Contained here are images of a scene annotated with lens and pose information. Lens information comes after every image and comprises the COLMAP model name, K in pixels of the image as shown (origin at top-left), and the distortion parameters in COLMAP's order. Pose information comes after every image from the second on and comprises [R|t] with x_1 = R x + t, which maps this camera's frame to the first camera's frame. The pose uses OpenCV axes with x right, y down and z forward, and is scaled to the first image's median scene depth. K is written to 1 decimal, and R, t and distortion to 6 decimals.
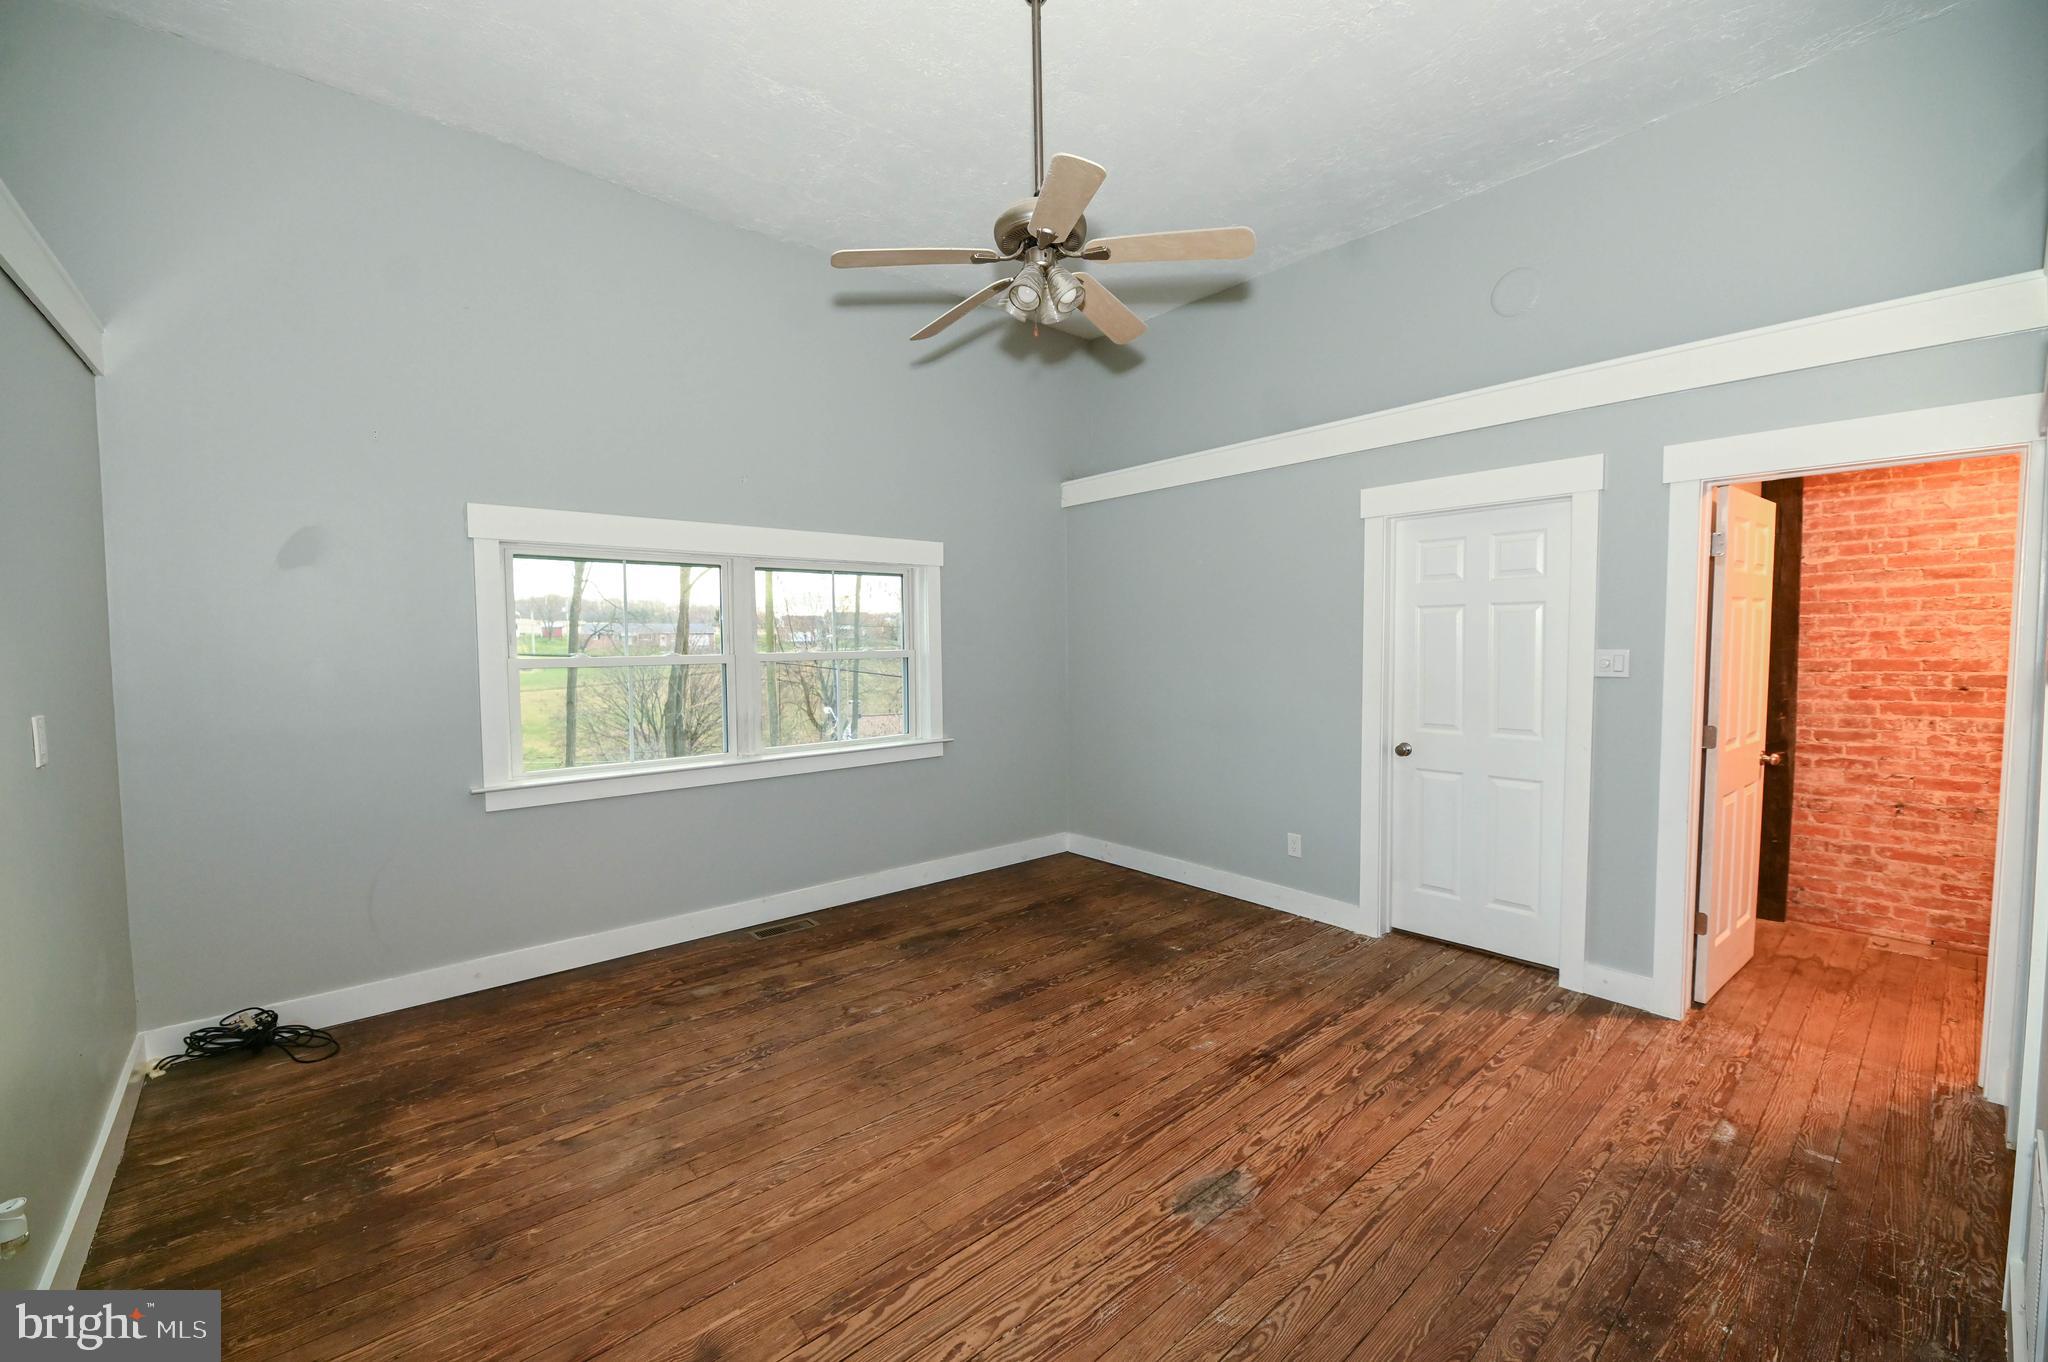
lens RADIAL K [[822.1, 0, 1010.6], [0, 822.1, 681.1], [0, 0, 1]] dist [0.001455, -0.002962]
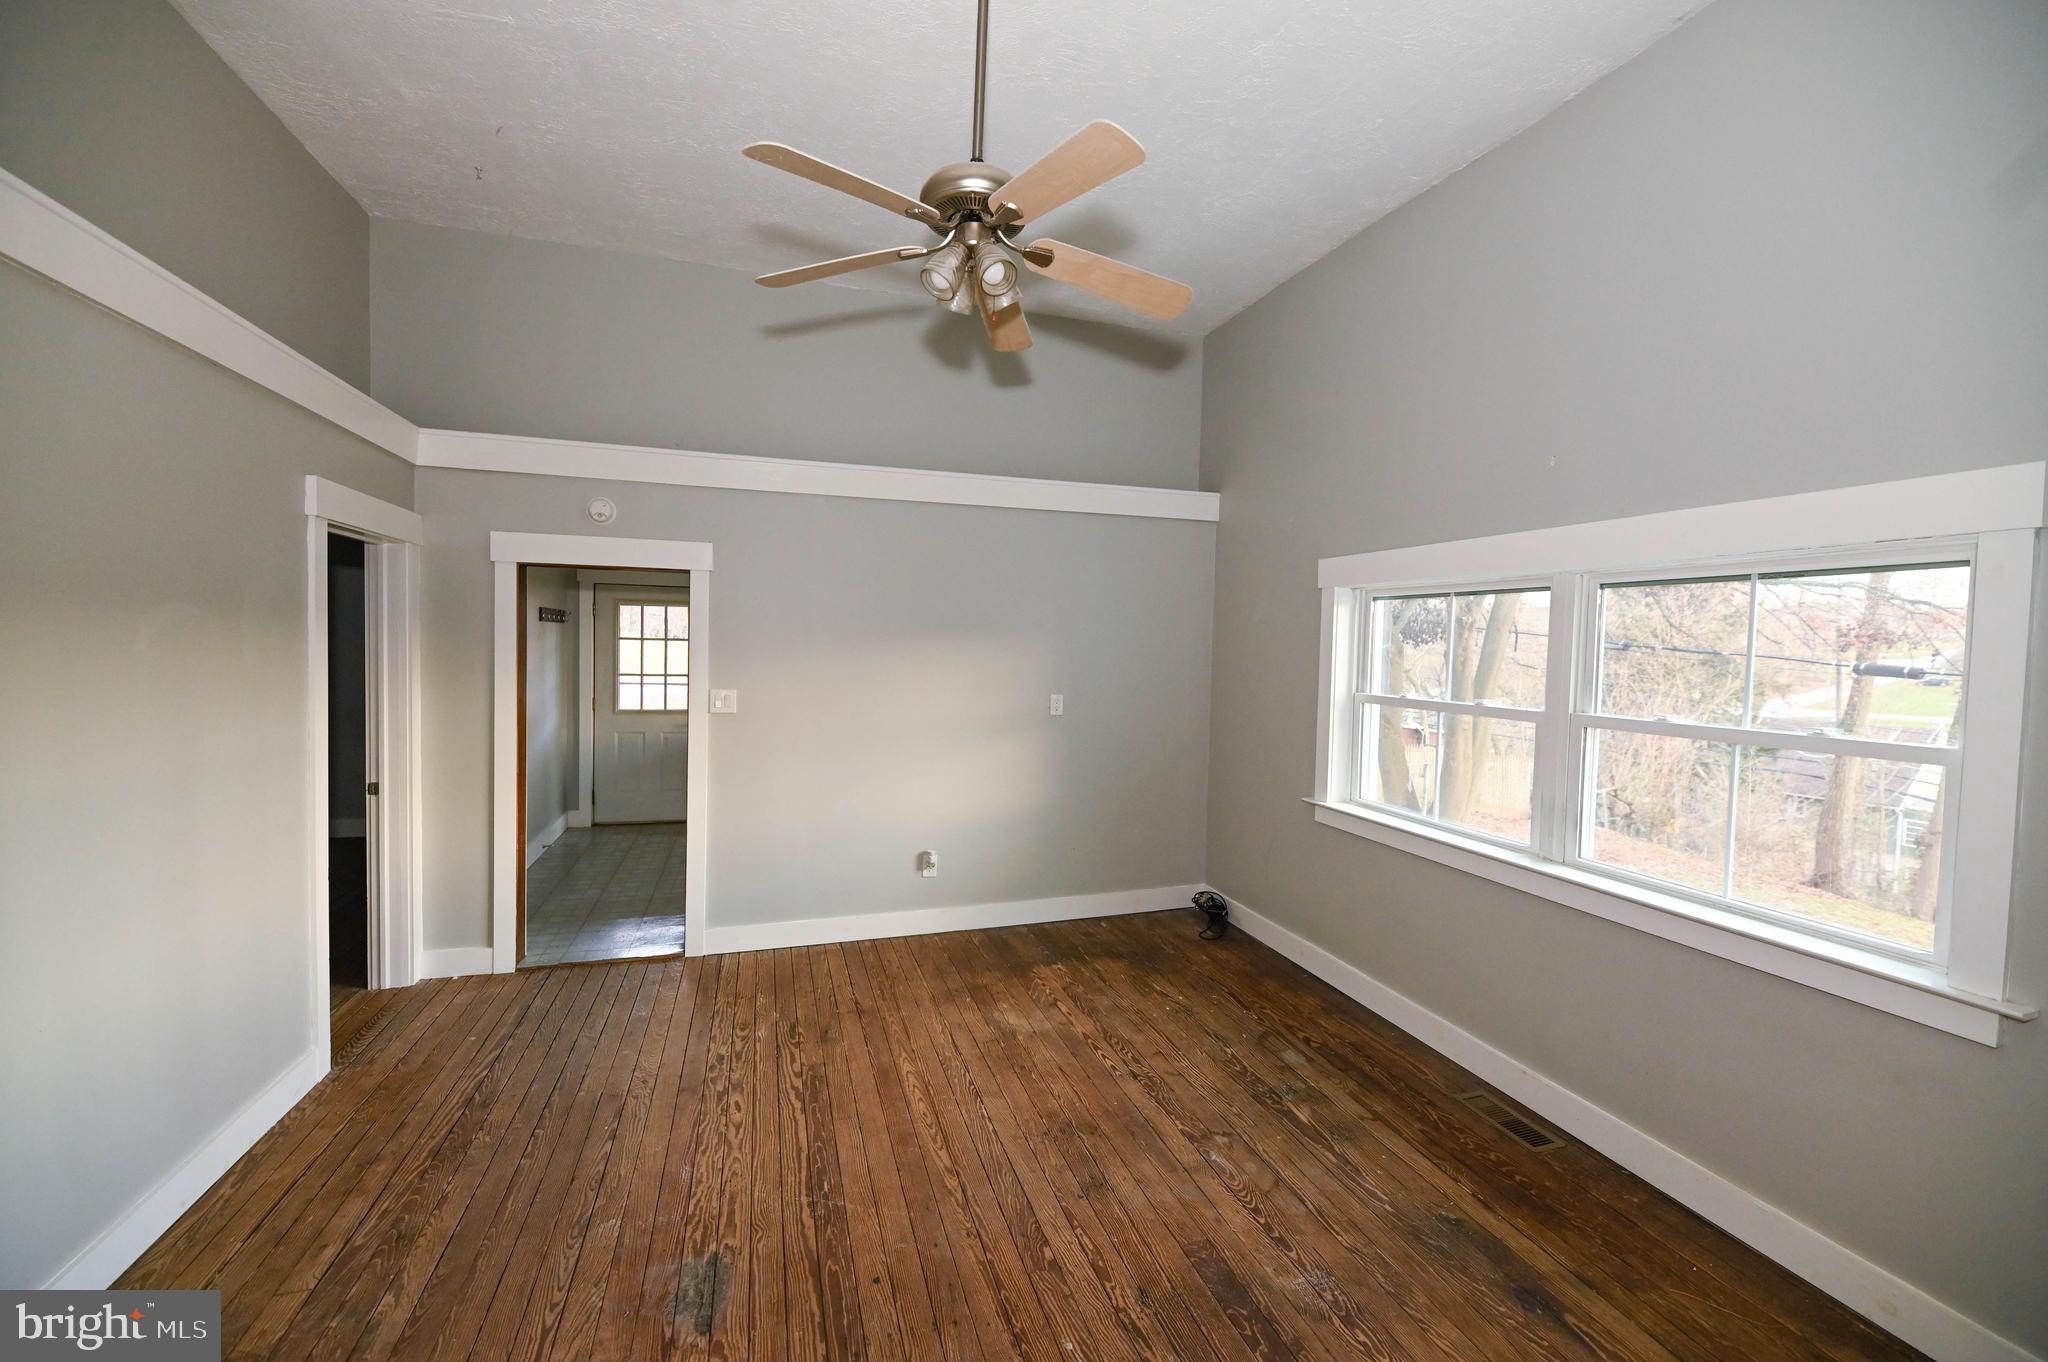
lens RADIAL K [[822.1, 0, 1013.0], [0, 822.1, 678.0], [0, 0, 1]] dist [0.001455, -0.002962]
pose [[-0.398031, 0.037082, -0.916622, 0.587963], [-0.072847, 0.994750, 0.071876, -0.093938], [0.914475, 0.095382, -0.393240, 1.027477]]
